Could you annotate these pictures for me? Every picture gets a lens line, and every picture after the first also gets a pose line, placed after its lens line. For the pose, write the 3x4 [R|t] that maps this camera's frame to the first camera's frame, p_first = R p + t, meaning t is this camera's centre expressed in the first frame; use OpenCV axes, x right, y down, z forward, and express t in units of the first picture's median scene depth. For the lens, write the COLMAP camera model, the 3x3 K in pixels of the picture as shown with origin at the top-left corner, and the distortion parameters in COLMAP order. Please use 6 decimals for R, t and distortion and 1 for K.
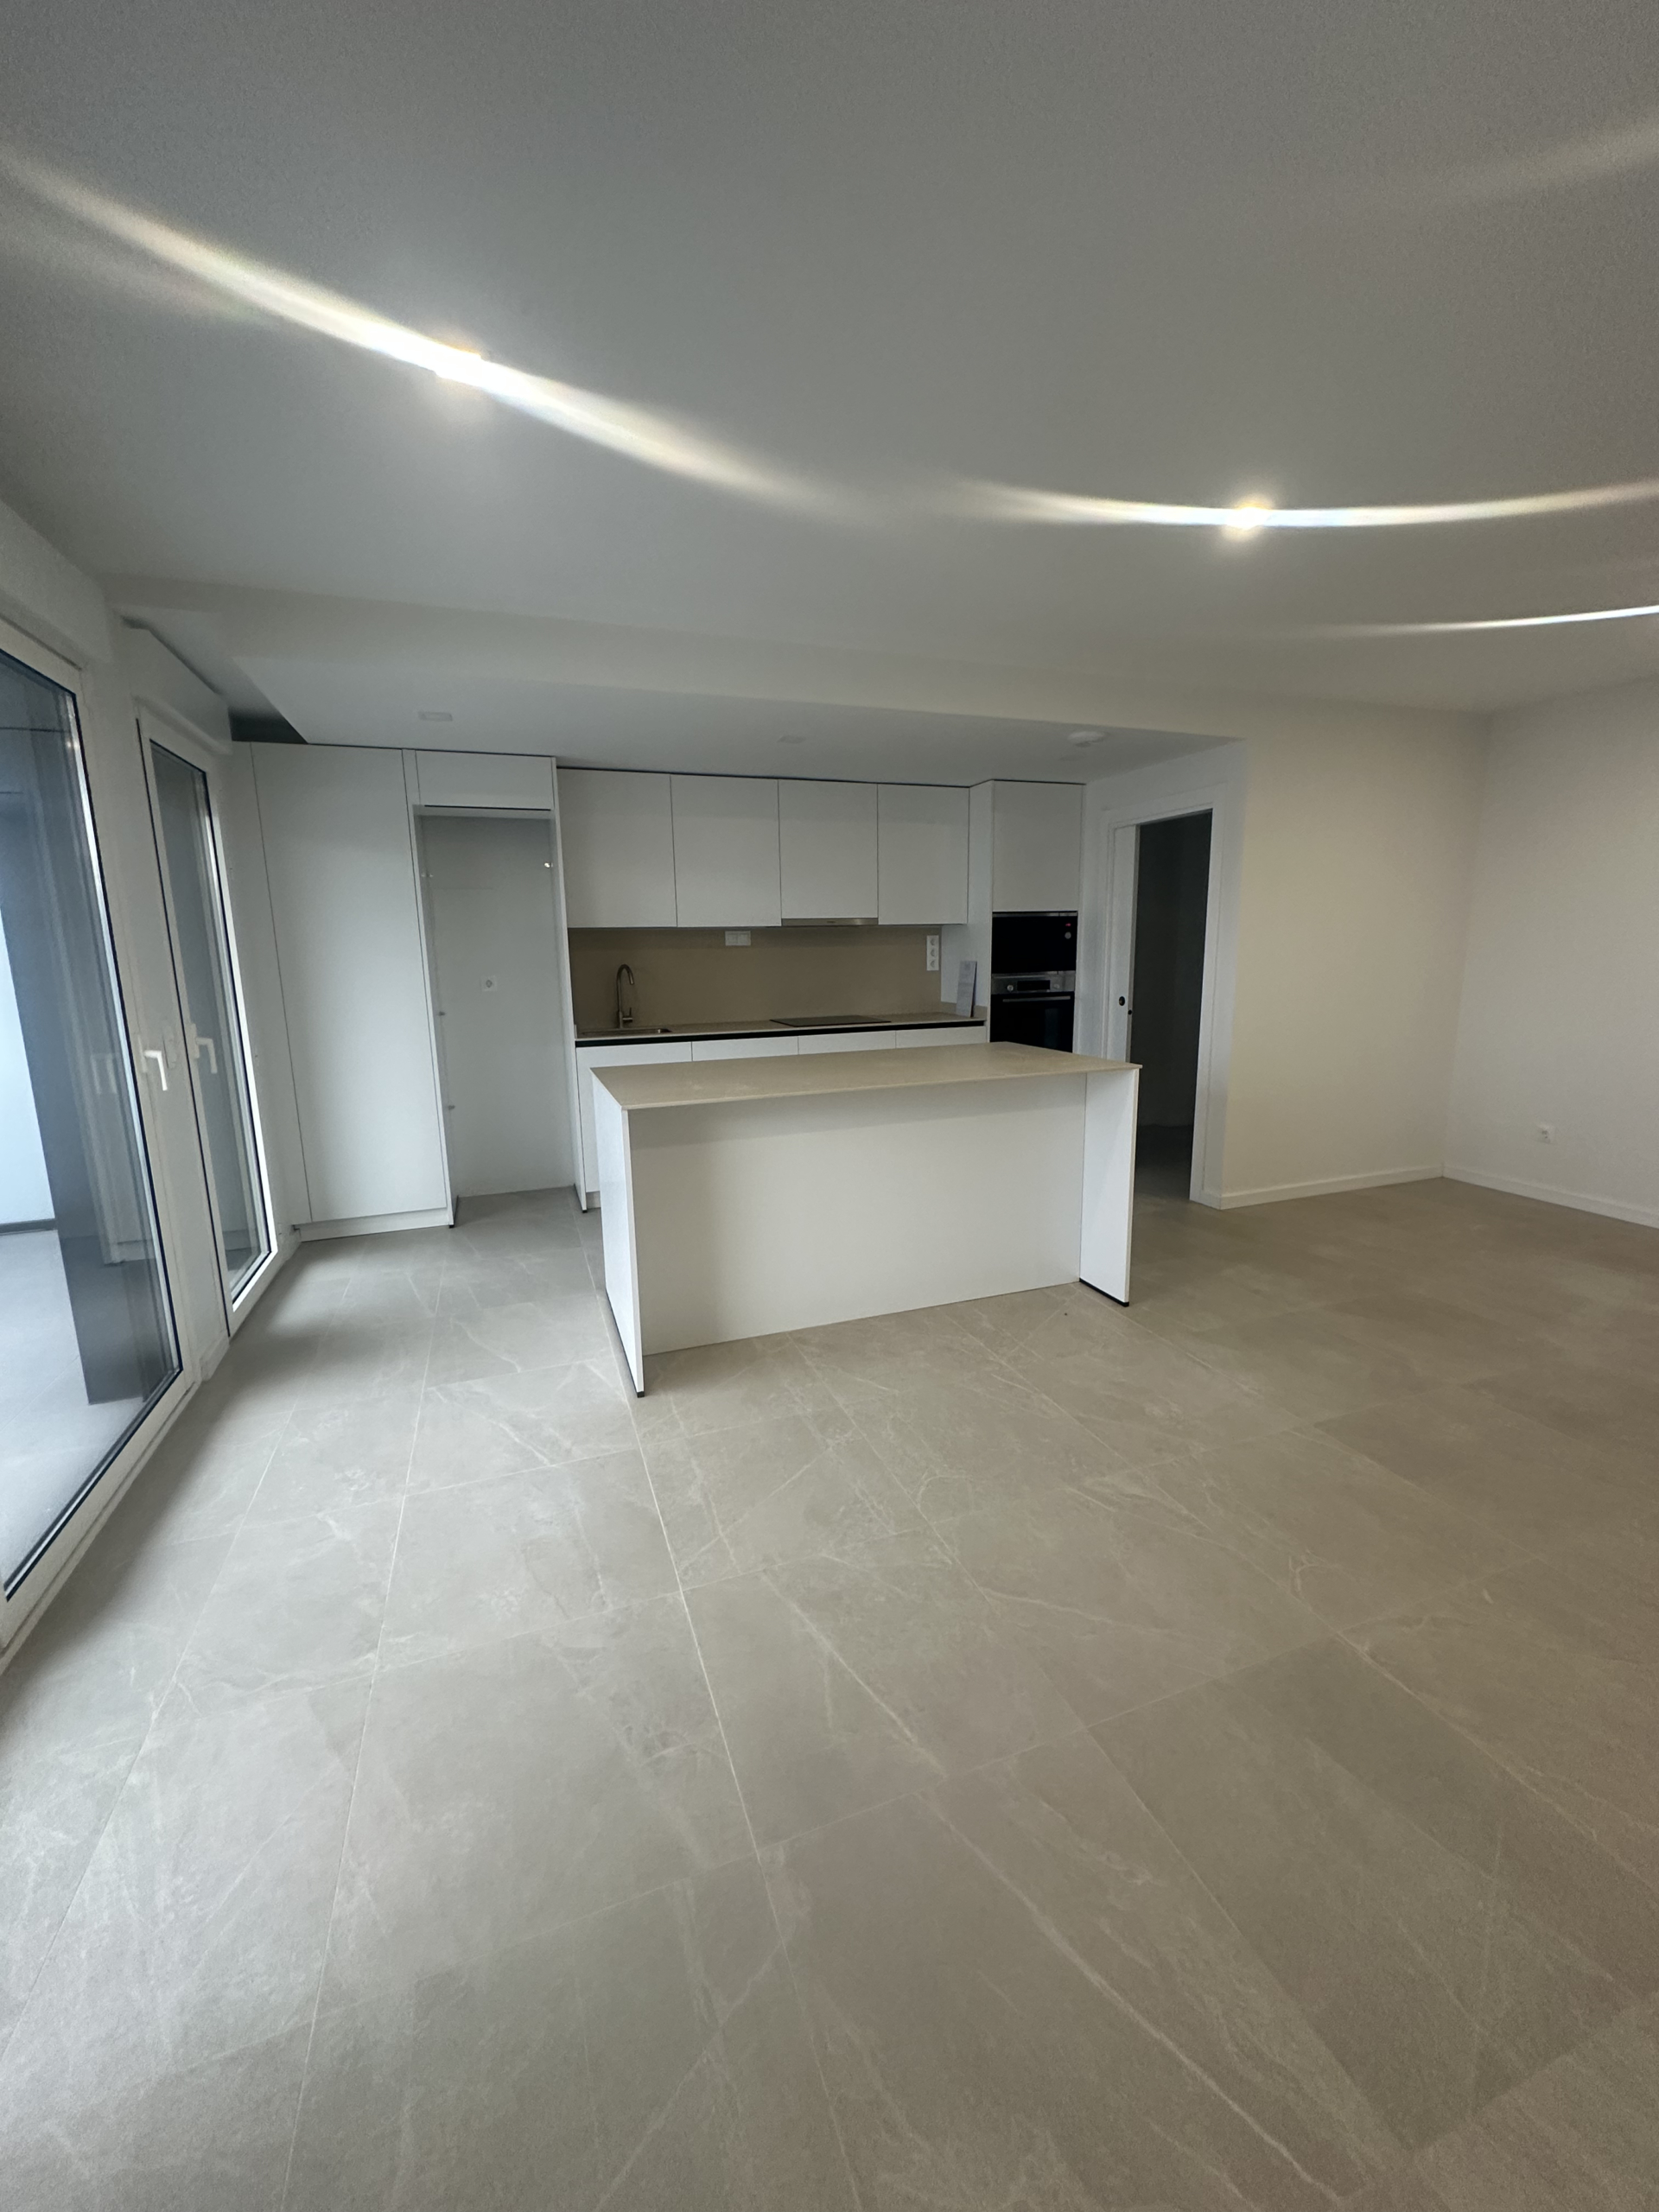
lens RADIAL K [[883.4, 0, 833.2], [0, 883.4, 1101.8], [0, 0, 1]] dist [-0.003911, 0.001354]
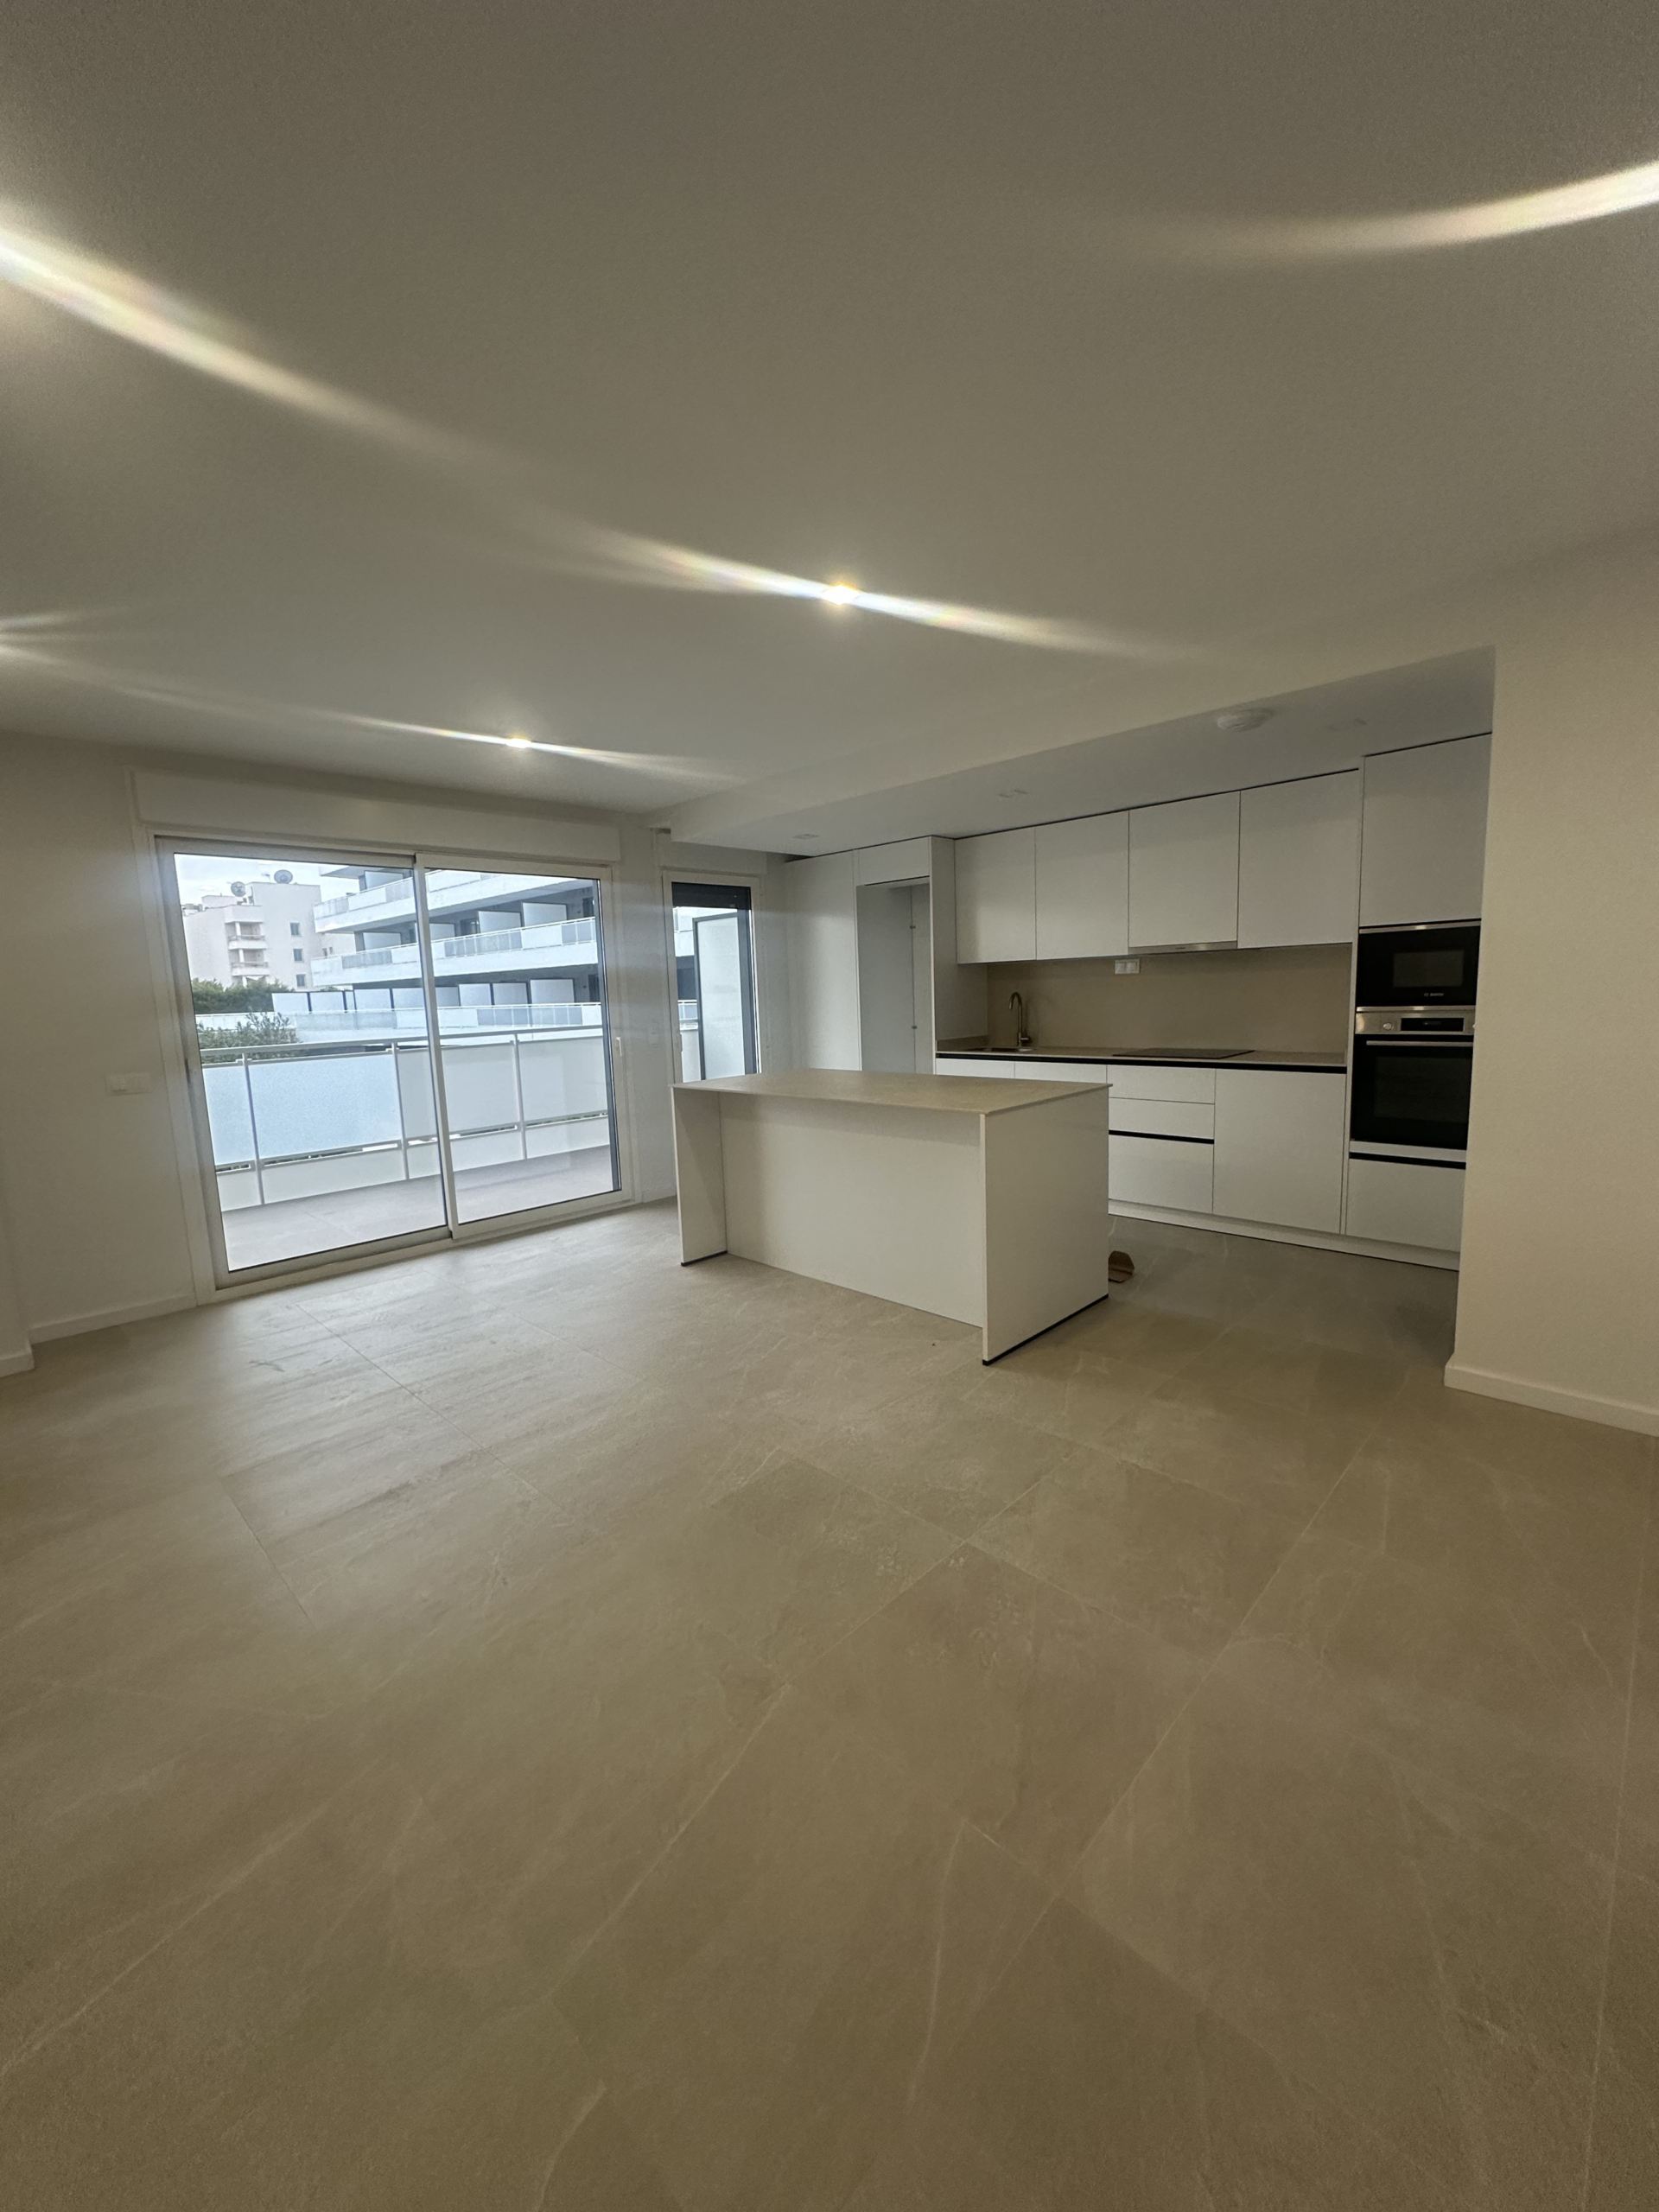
lens RADIAL K [[883.4, 0, 846.3], [0, 883.4, 1127.6], [0, 0, 1]] dist [-0.003911, 0.001354]
pose [[0.434857, 0.146071, -0.888573, 1.507978], [-0.124948, 0.986999, 0.101103, -0.140051], [0.891789, 0.067061, 0.447455, 0.585798]]
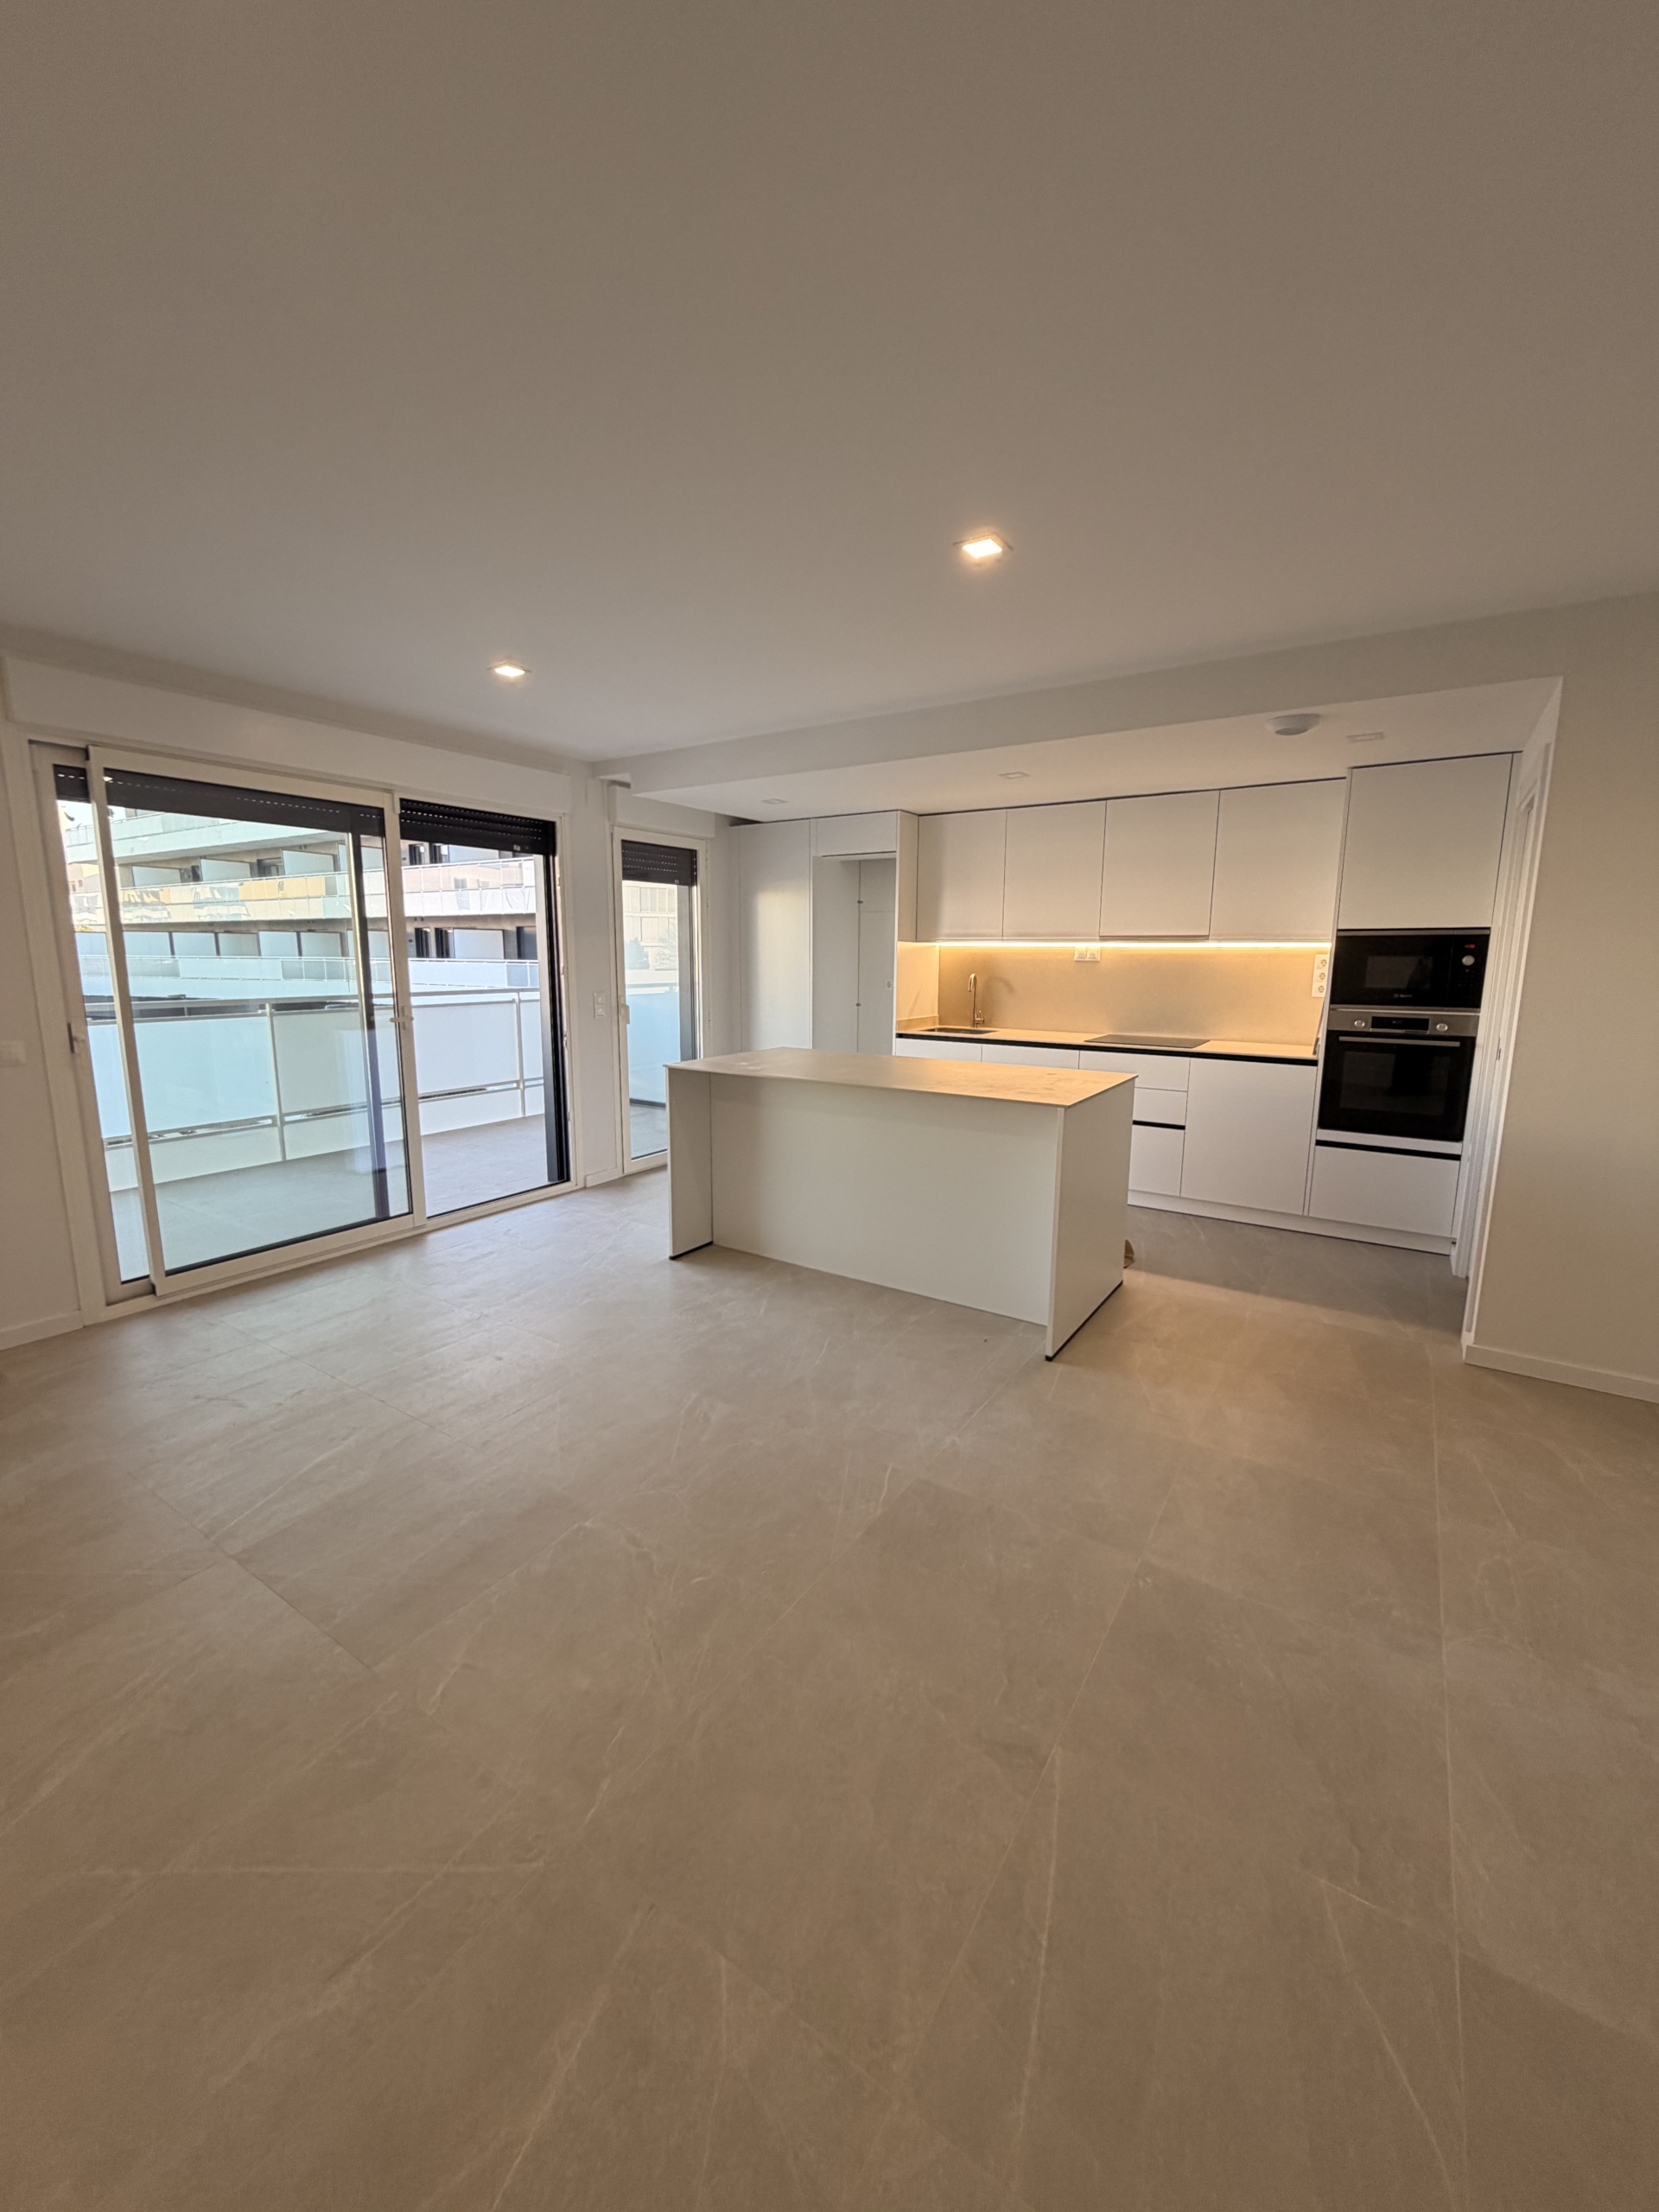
lens RADIAL K [[877.8, 0, 847.2], [0, 877.8, 1113.6], [0, 0, 1]] dist [-0.001474, 0.000259]
pose [[0.599146, 0.168702, -0.782665, 1.246112], [-0.154107, 0.983569, 0.094034, -0.116099], [0.785669, 0.064274, 0.615300, 0.329676]]
